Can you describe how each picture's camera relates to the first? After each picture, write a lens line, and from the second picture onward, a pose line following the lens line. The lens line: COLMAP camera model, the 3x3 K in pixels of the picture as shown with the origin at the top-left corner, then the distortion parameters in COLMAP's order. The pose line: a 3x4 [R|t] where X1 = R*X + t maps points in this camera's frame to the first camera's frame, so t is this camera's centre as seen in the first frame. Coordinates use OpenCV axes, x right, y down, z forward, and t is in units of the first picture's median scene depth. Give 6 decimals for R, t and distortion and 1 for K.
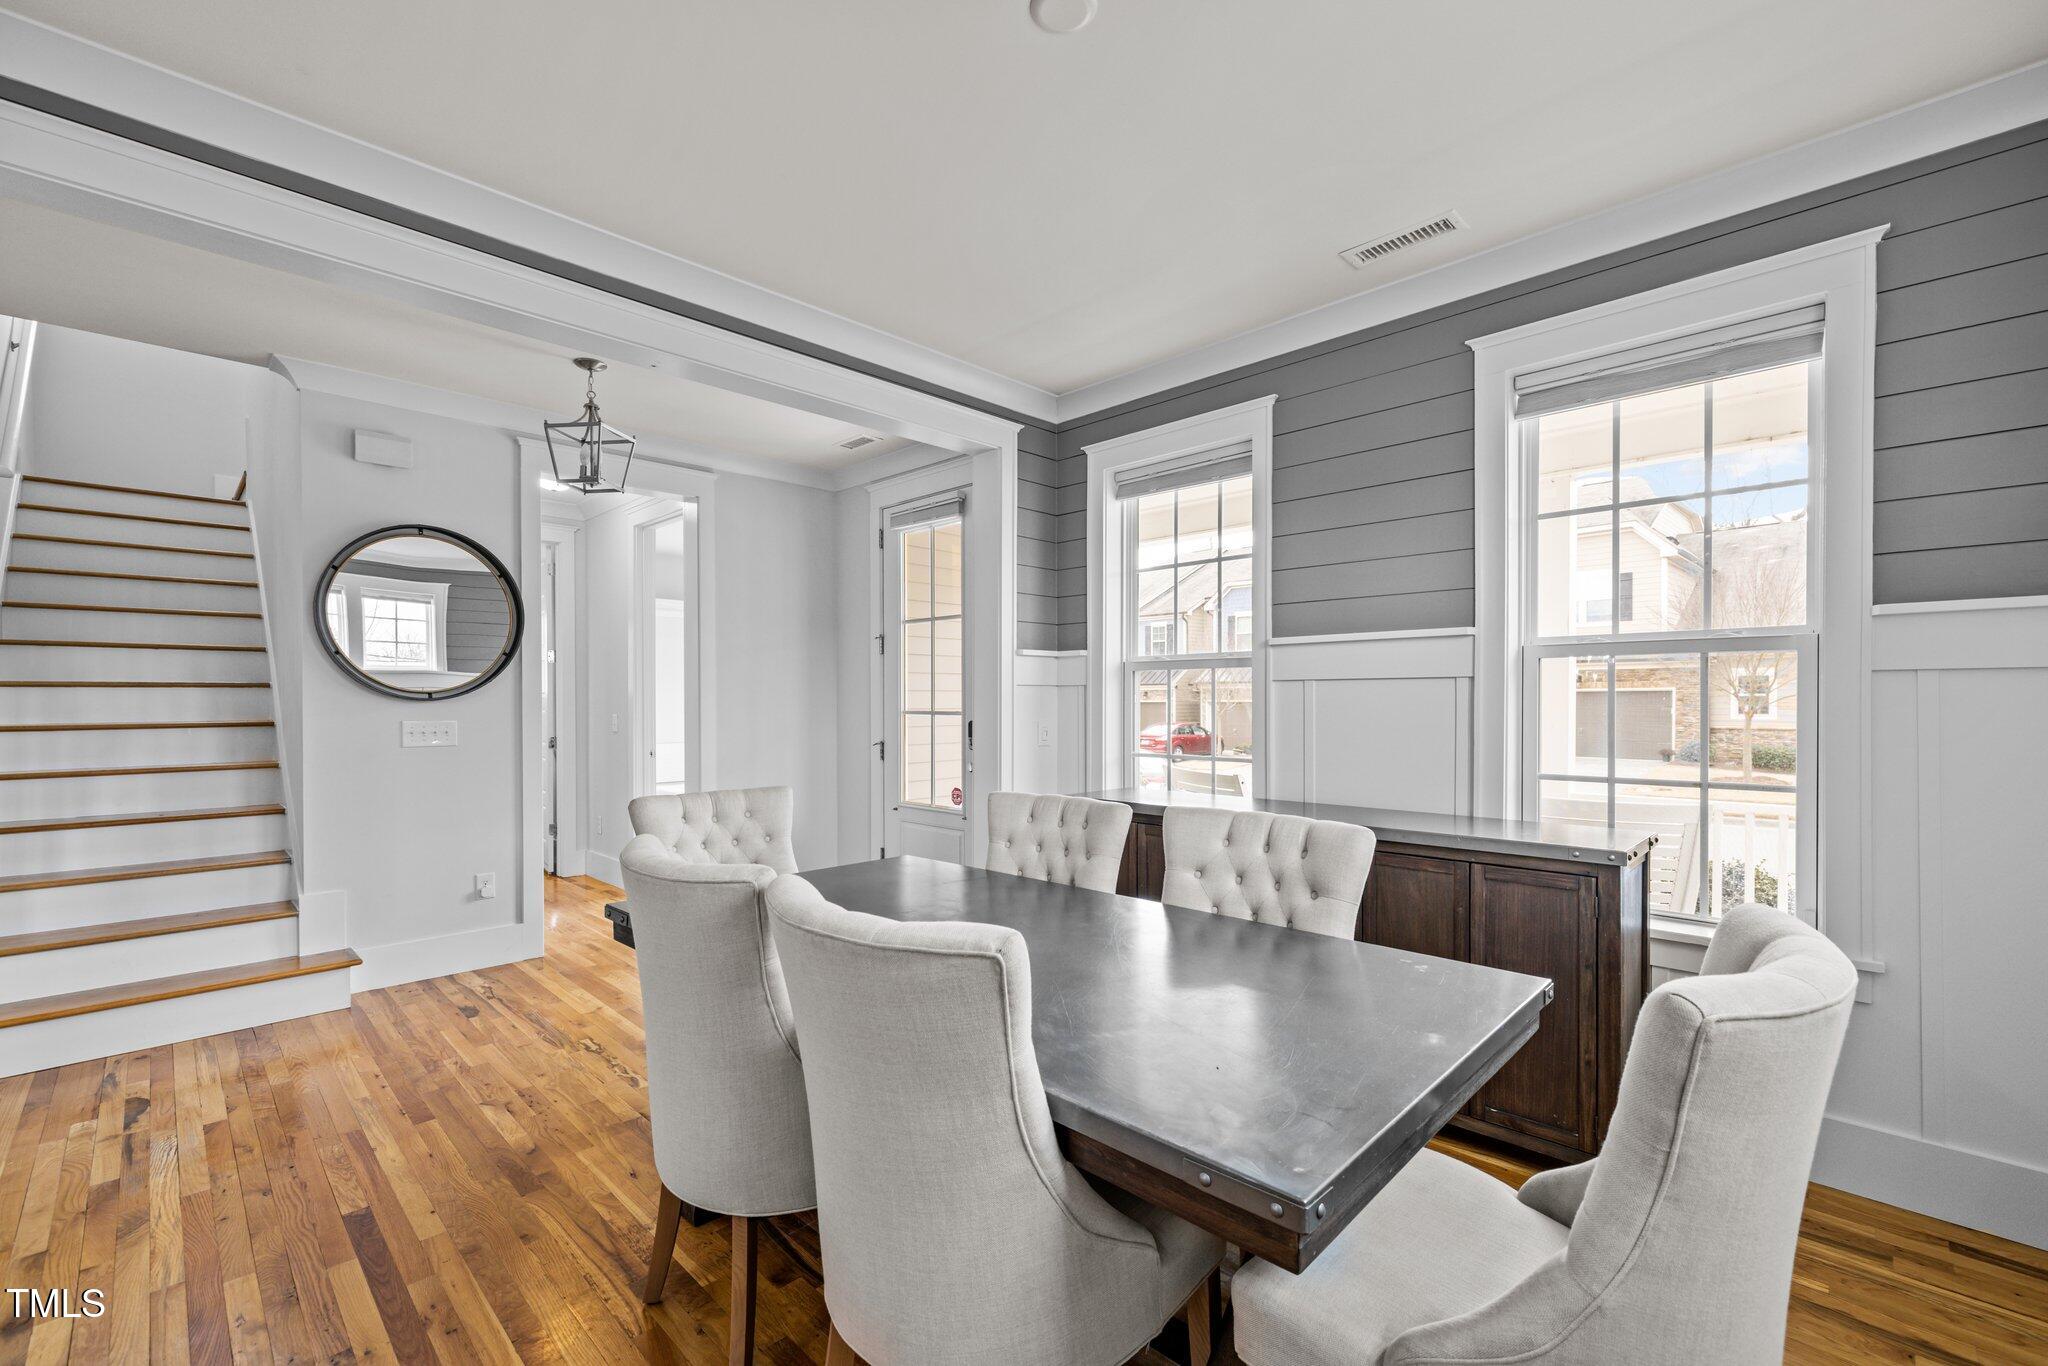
lens RADIAL K [[861.7, 0, 1024.6], [0, 861.7, 705.6], [0, 0, 1]] dist [0.002601, -0.002035]
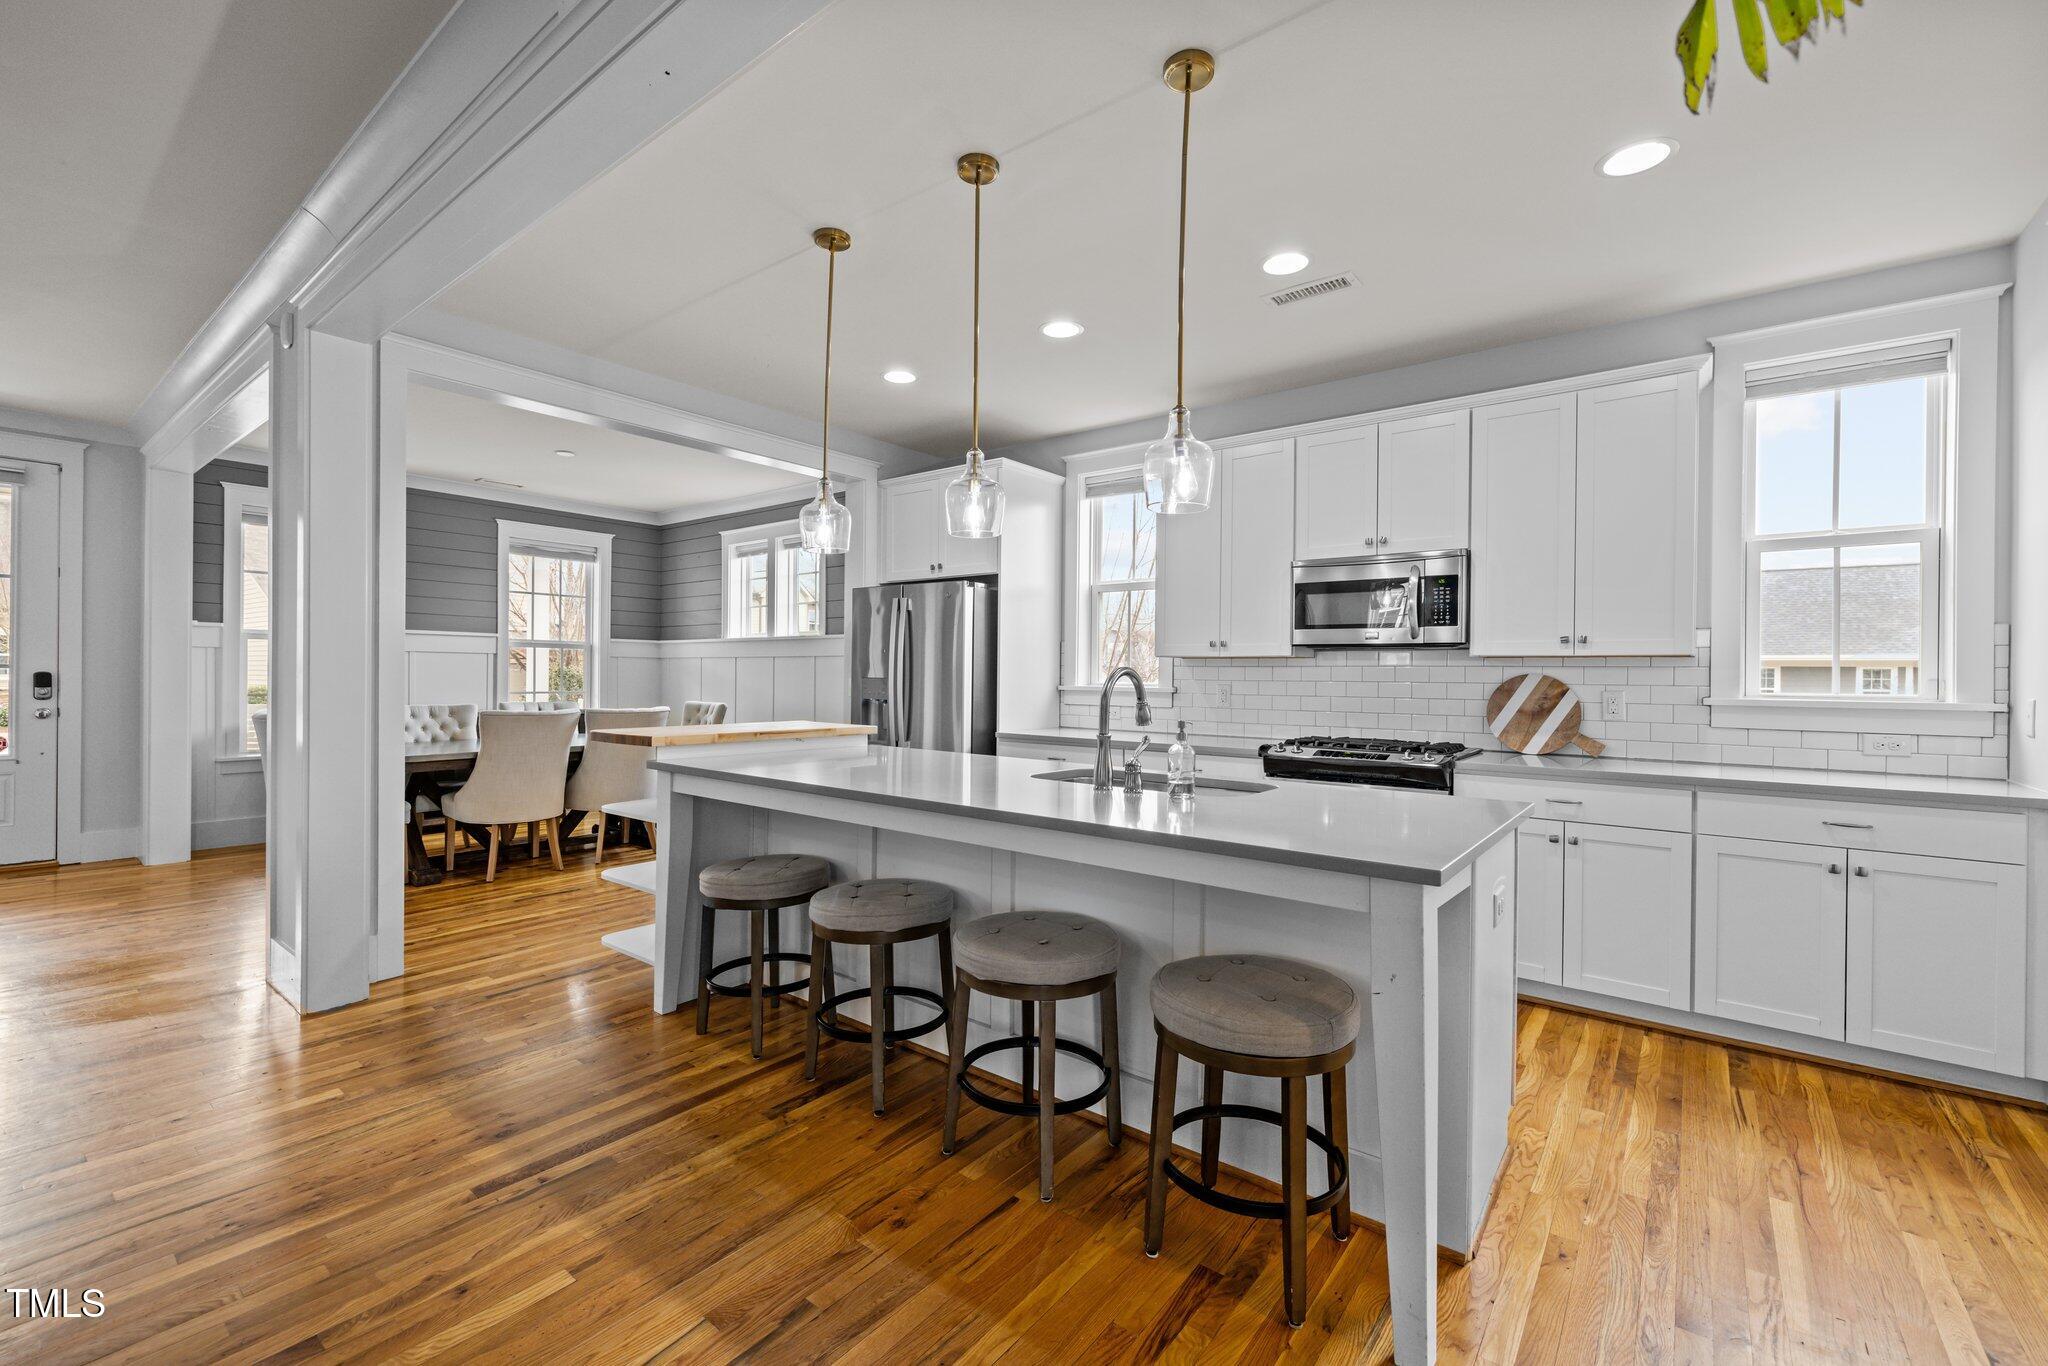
lens RADIAL K [[861.7, 0, 1025.5], [0, 861.7, 680.0], [0, 0, 1]] dist [0.002601, -0.002035]
pose [[-0.116962, -0.005912, 0.993119, -1.554102], [-0.003882, 0.999977, 0.005496, 0.018377], [-0.993129, -0.003212, -0.116982, -0.170287]]
